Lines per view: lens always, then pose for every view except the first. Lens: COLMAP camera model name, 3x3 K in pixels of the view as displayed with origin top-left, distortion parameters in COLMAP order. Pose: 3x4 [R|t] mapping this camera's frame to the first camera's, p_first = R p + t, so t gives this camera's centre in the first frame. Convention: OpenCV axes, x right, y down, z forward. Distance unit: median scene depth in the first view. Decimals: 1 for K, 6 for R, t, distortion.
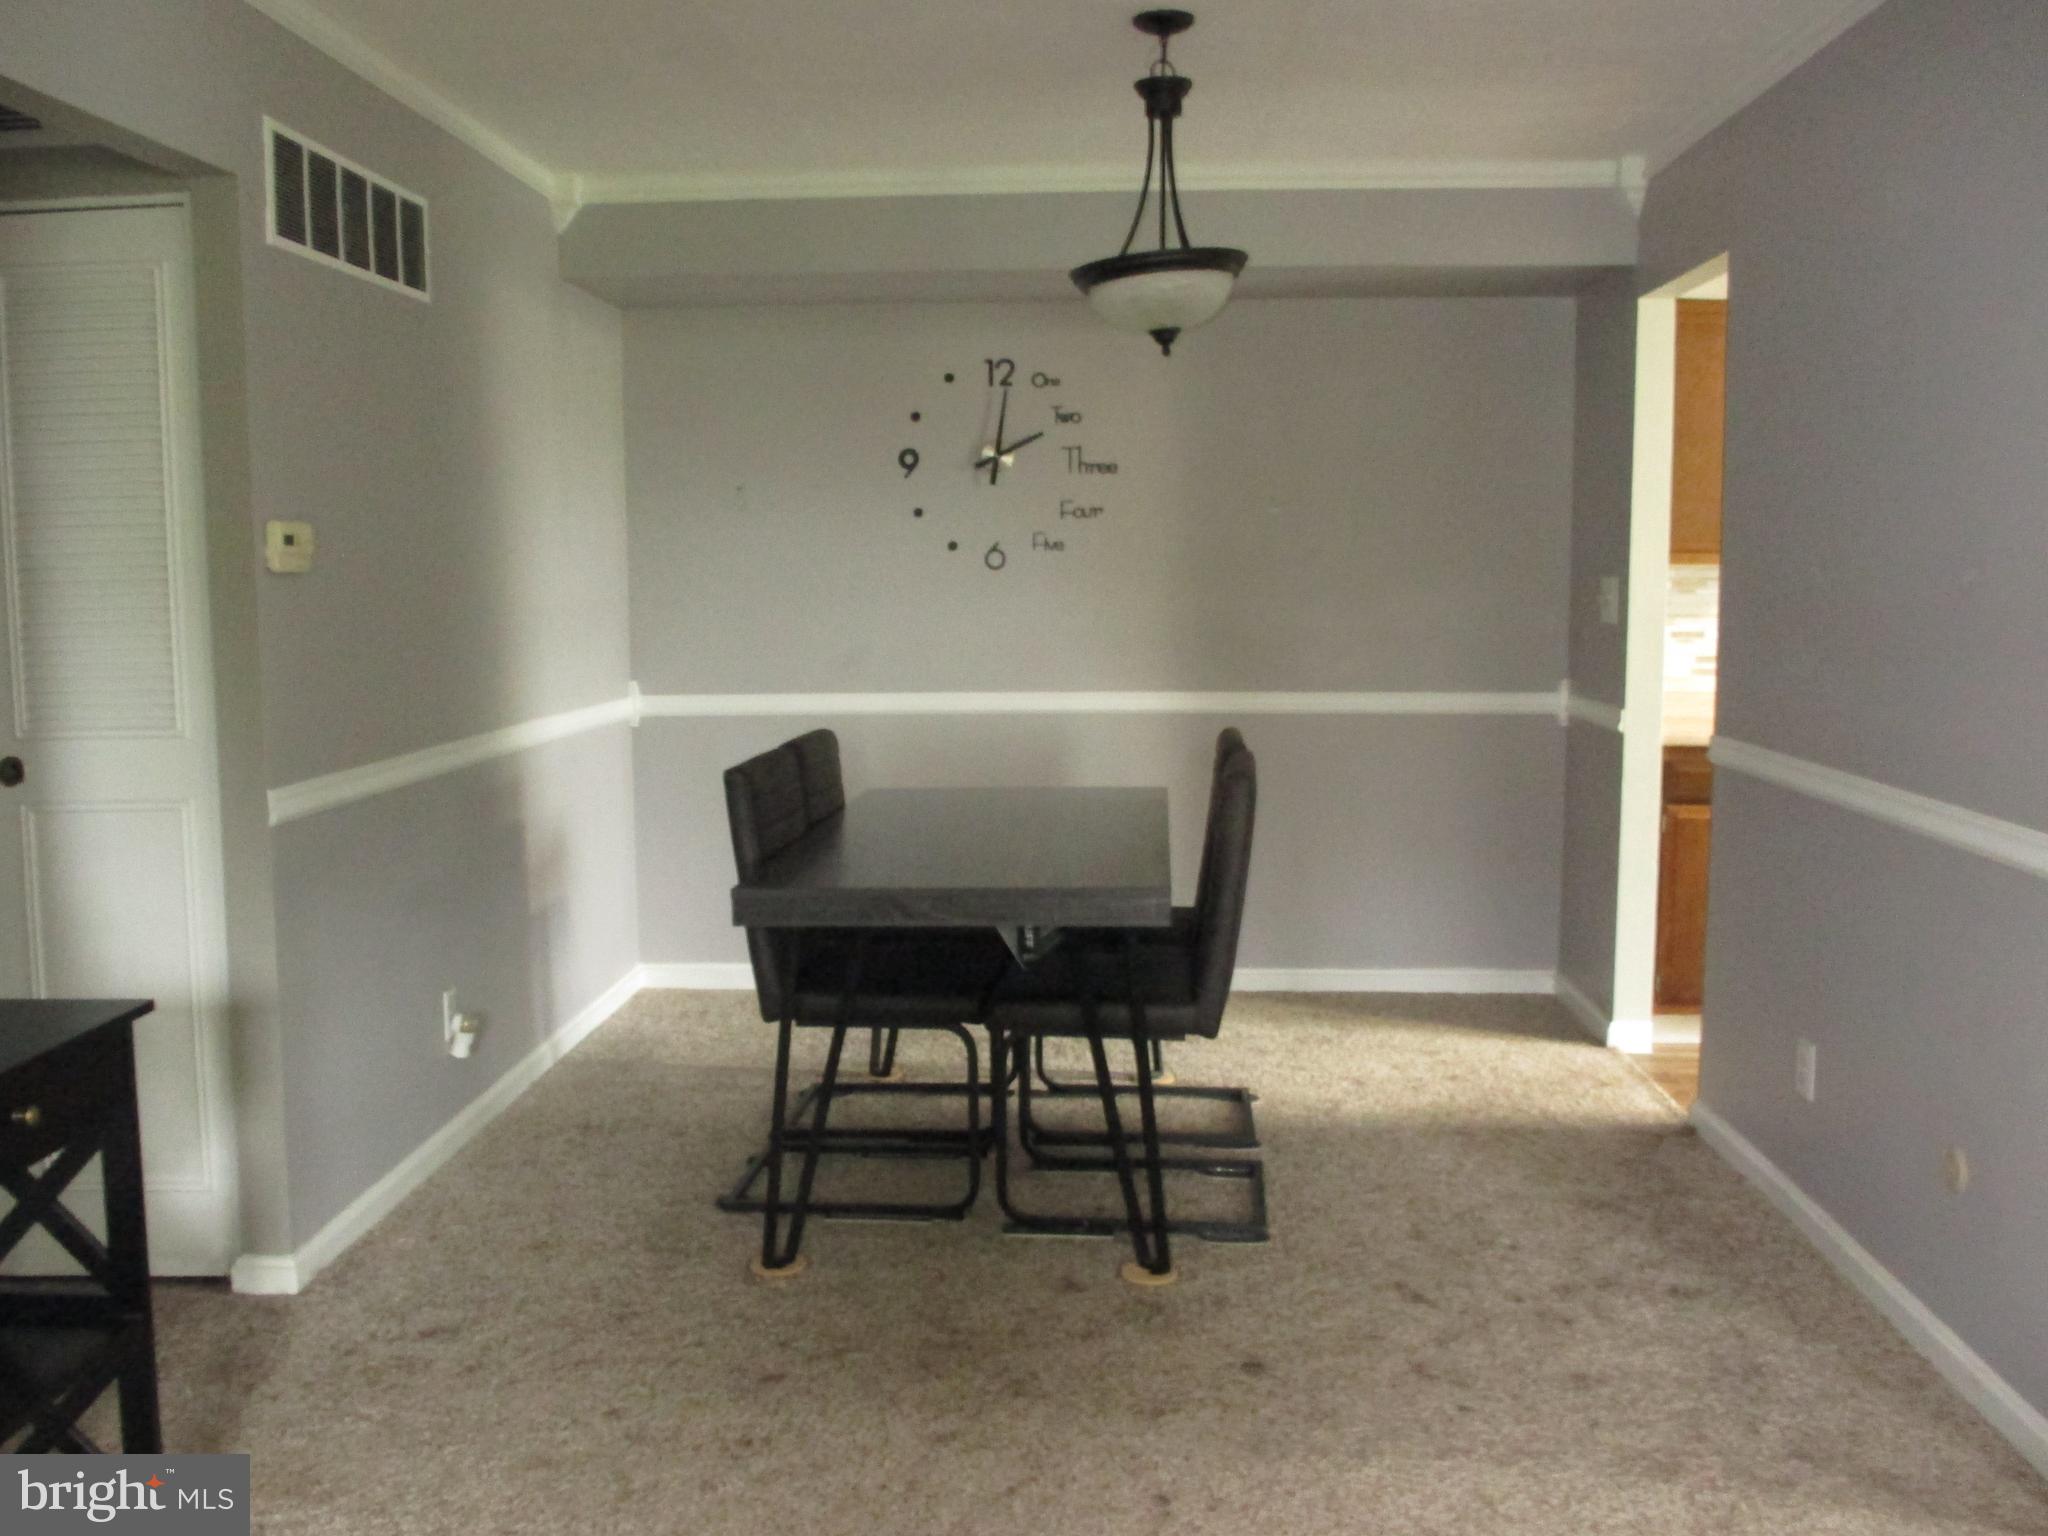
lens RADIAL K [[1909.6, 0, 1022.5], [0, 1909.6, 732.6], [0, 0, 1]] dist [0.002843, 0.003568]
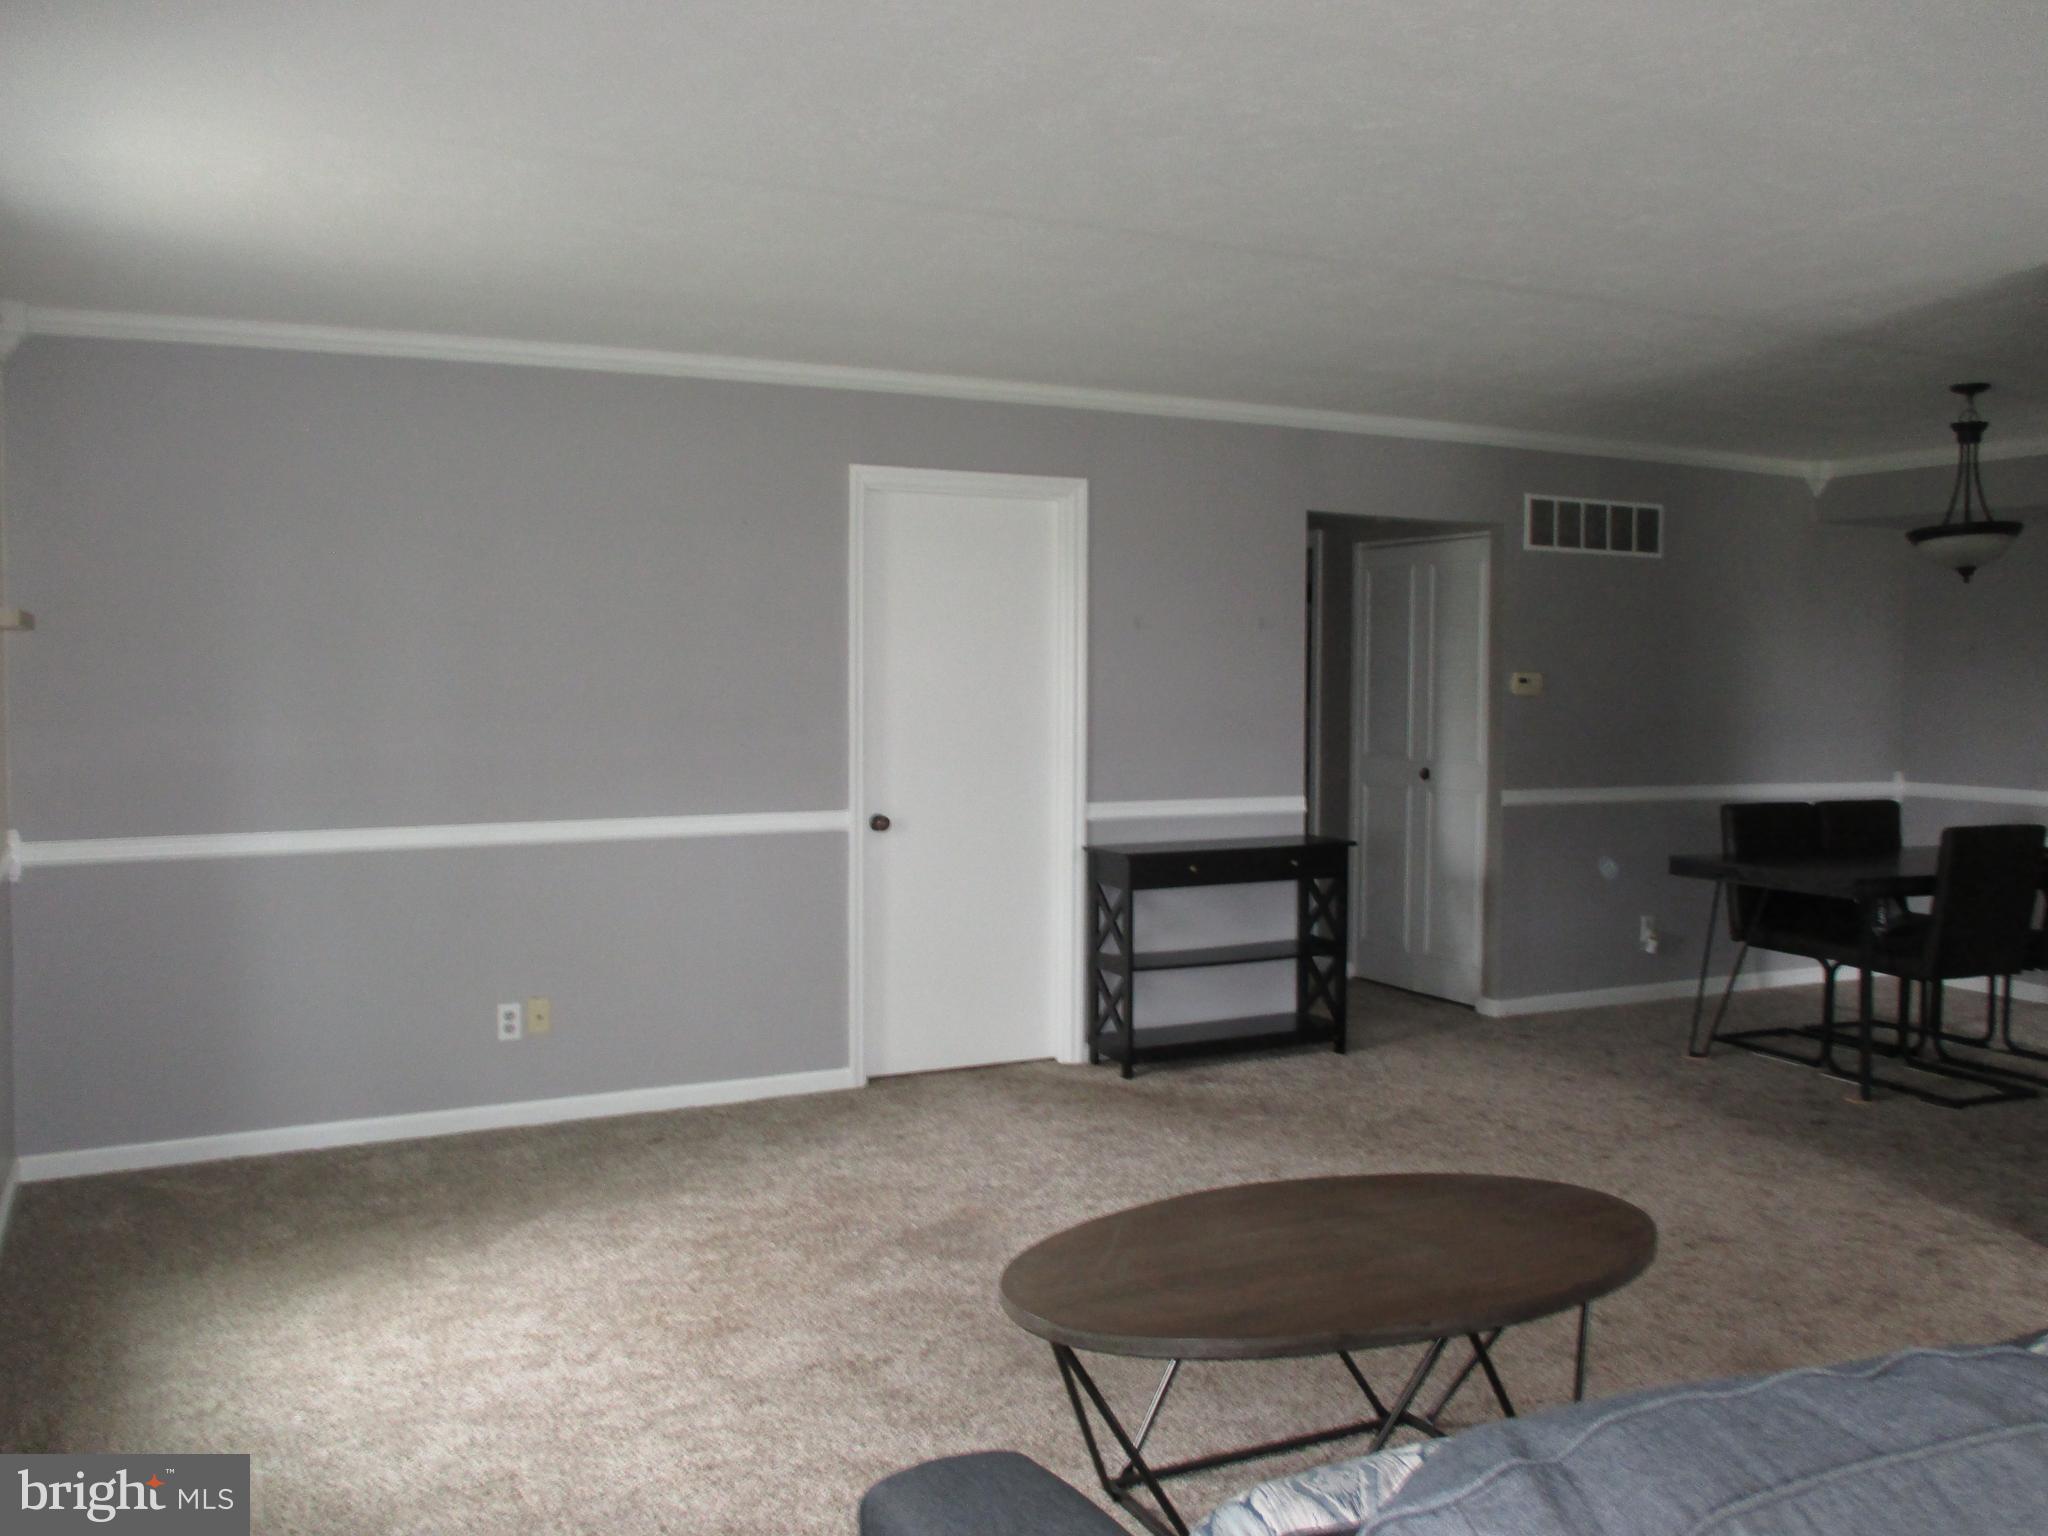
lens RADIAL K [[1766.3, 0, 1024.0], [0, 1766.3, 768.0], [0, 0, 1]] dist [-0.003079, -0.006161]
pose [[0.505384, 0.066972, -0.860291, 1.020075], [-0.092460, 0.995447, 0.023177, 0.006008], [0.857926, 0.067829, 0.509275, -0.500332]]
